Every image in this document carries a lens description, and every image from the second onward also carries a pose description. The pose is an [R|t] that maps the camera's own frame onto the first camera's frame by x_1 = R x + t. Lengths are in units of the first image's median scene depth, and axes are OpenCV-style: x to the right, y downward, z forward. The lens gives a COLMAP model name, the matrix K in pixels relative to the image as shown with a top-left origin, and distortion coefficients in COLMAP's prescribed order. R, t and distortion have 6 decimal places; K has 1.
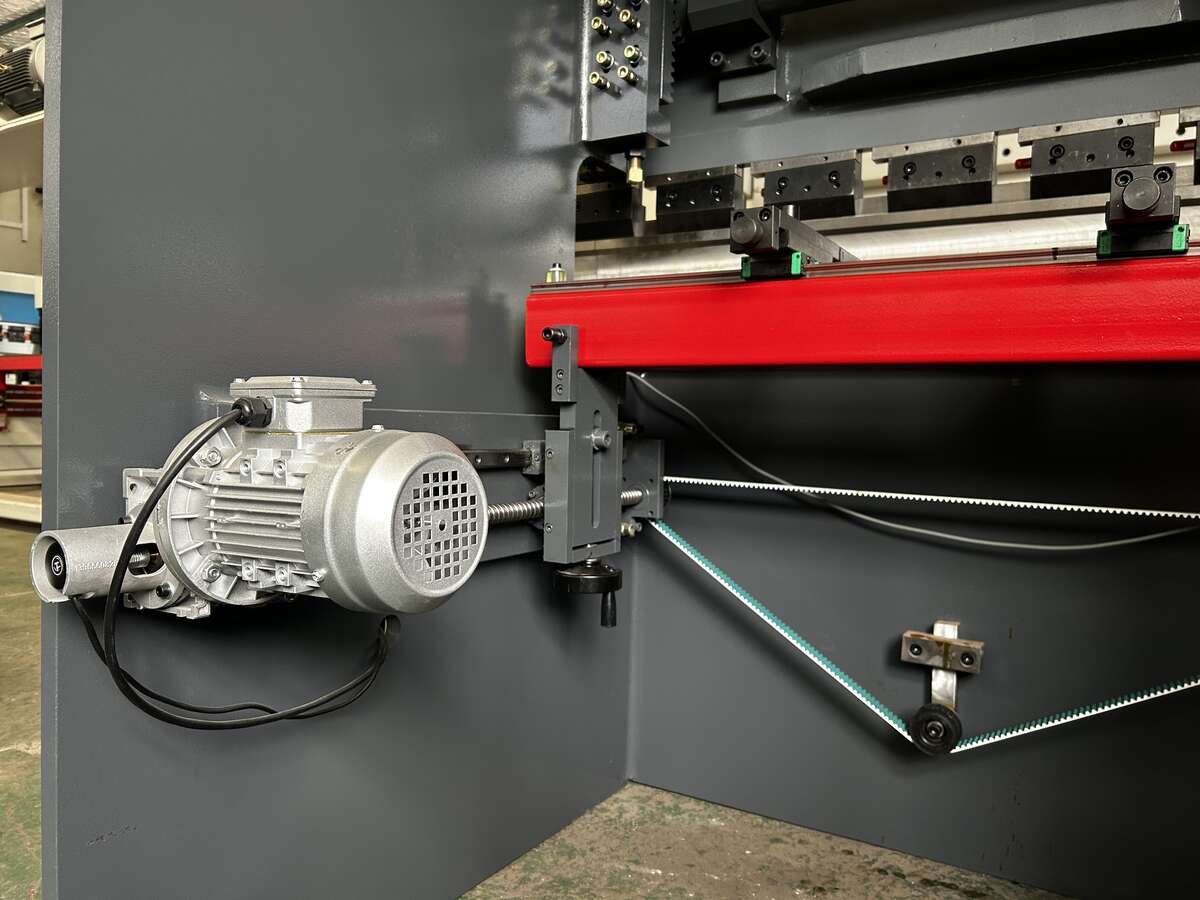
lens RADIAL K [[919.9, 0, 599.2], [0, 919.9, 452.6], [0, 0, 1]] dist [0.004672, 0.001473]
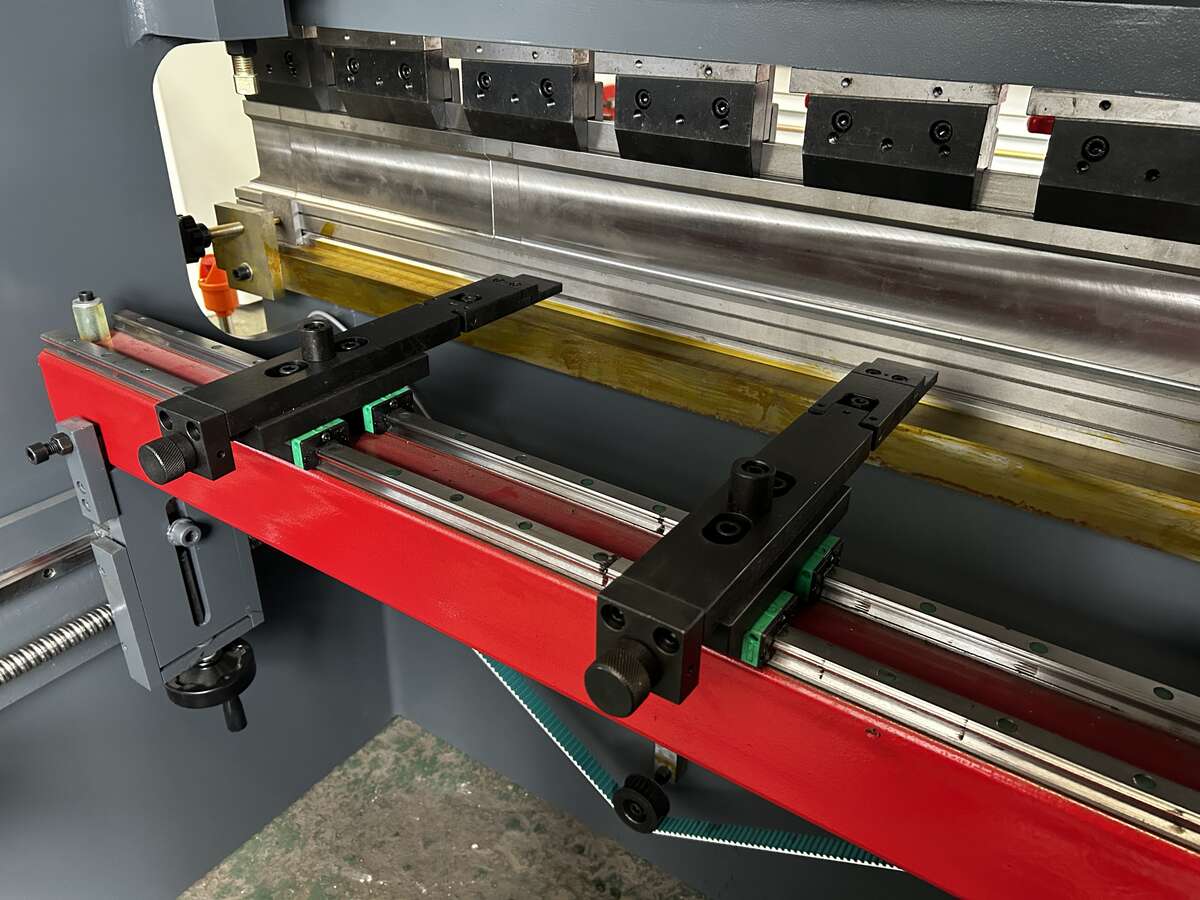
lens RADIAL K [[919.9, 0, 601.3], [0, 919.9, 448.1], [0, 0, 1]] dist [0.004672, 0.001473]
pose [[0.998621, 0.018240, -0.049231, 0.326902], [0.004518, 0.904375, 0.426715, -0.343811], [0.052307, -0.426349, 0.903045, 0.310762]]
